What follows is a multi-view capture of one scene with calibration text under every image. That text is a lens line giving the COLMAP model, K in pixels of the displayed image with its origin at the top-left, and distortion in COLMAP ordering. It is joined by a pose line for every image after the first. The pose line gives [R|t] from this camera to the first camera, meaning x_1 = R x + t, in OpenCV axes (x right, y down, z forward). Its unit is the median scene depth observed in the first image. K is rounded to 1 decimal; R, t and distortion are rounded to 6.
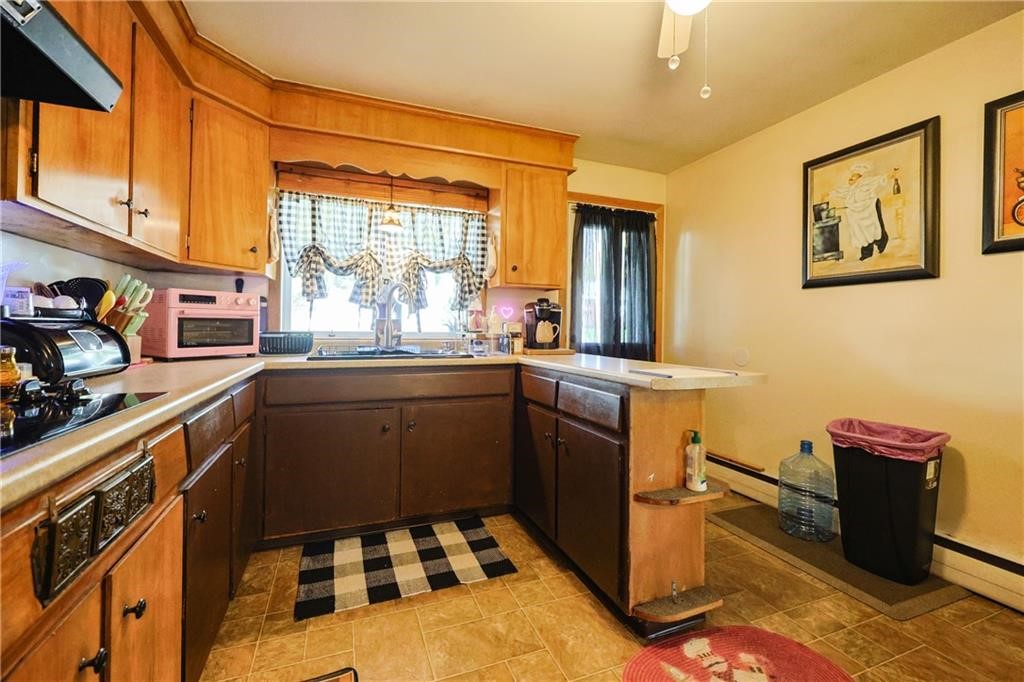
lens RADIAL K [[442.2, 0, 512.7], [0, 442.2, 324.2], [0, 0, 1]] dist [-0.000480, 0.000495]
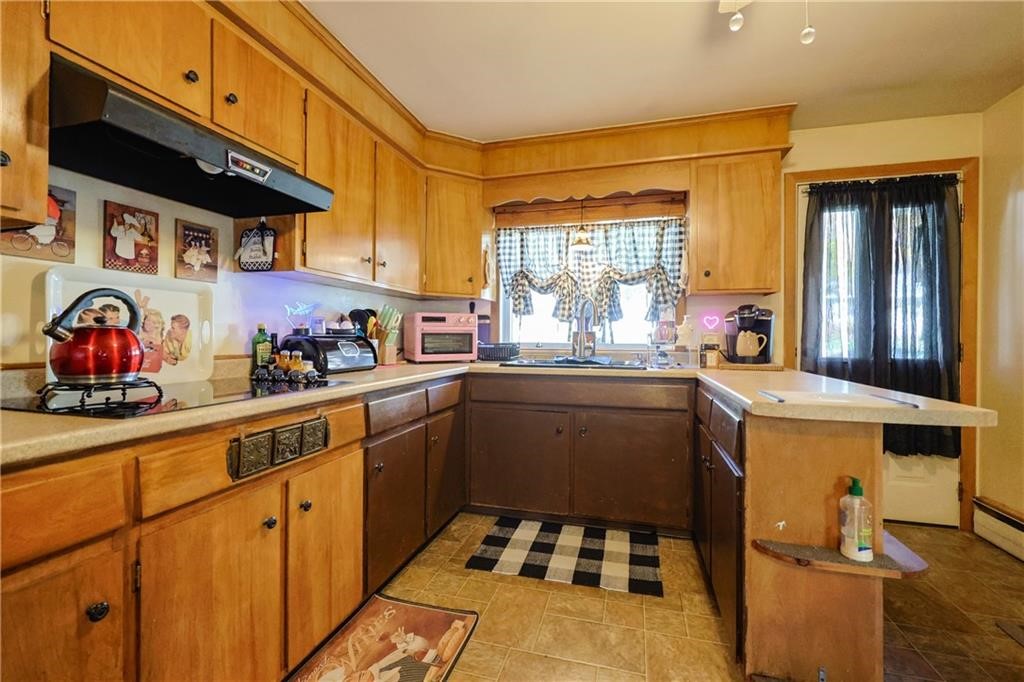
lens RADIAL K [[440.3, 0, 510.3], [0, 440.3, 334.7], [0, 0, 1]] dist [-0.002597, 0.000172]
pose [[0.794884, -0.009374, -0.606689, 0.240118], [0.008555, 0.999954, -0.004243, -0.000551], [0.606701, -0.001817, 0.794928, 0.038361]]
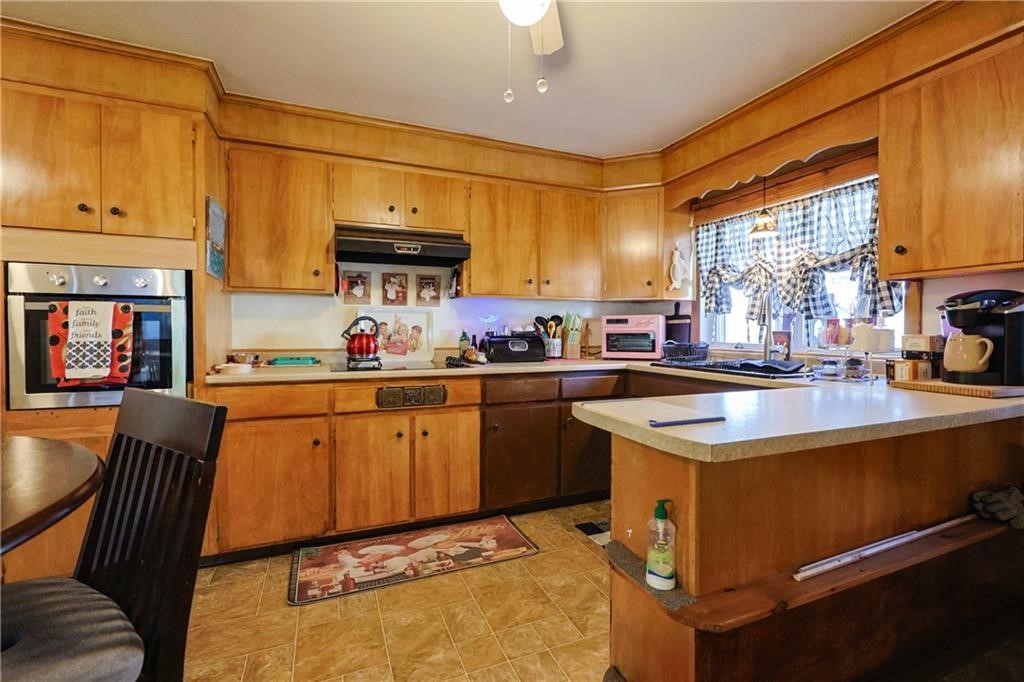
lens RADIAL K [[440.3, 0, 510.3], [0, 440.3, 334.7], [0, 0, 1]] dist [-0.002597, 0.000172]
pose [[0.022103, -0.000386, -0.999756, 0.649035], [0.006515, 0.999979, -0.000242, -0.008472], [0.999734, -0.006508, 0.022105, 0.447637]]
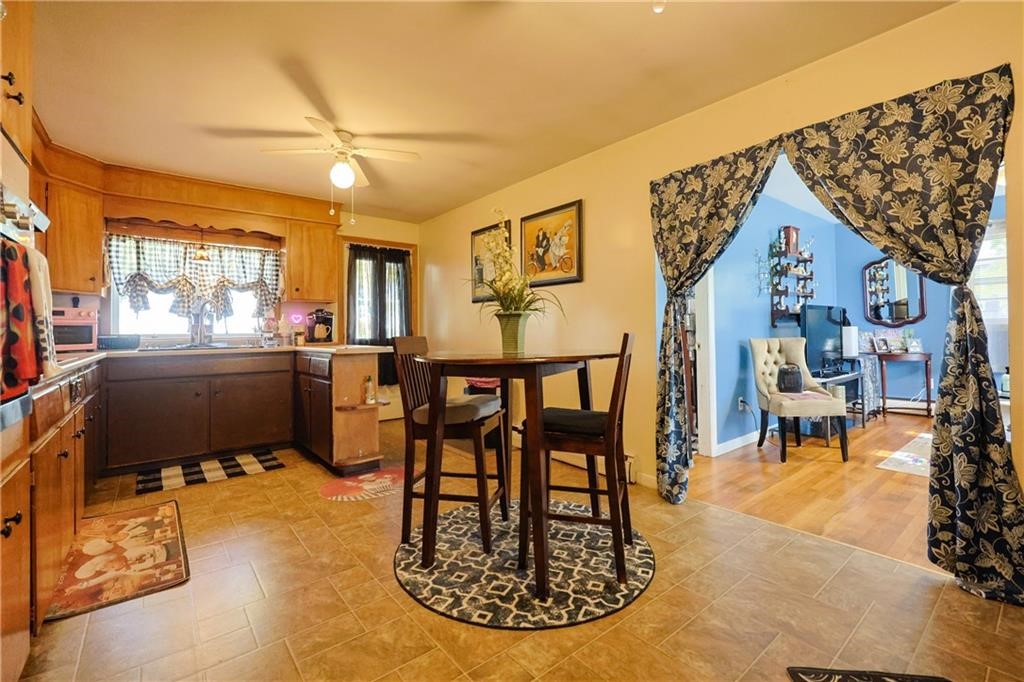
lens RADIAL K [[444.0, 0, 506.7], [0, 444.0, 326.2], [0, 0, 1]] dist [-0.001841, -0.000442]
pose [[0.955070, -0.018932, 0.295776, 0.248196], [0.020445, 0.999789, -0.002024, 0.017785], [-0.295675, 0.007980, 0.955255, -0.691776]]
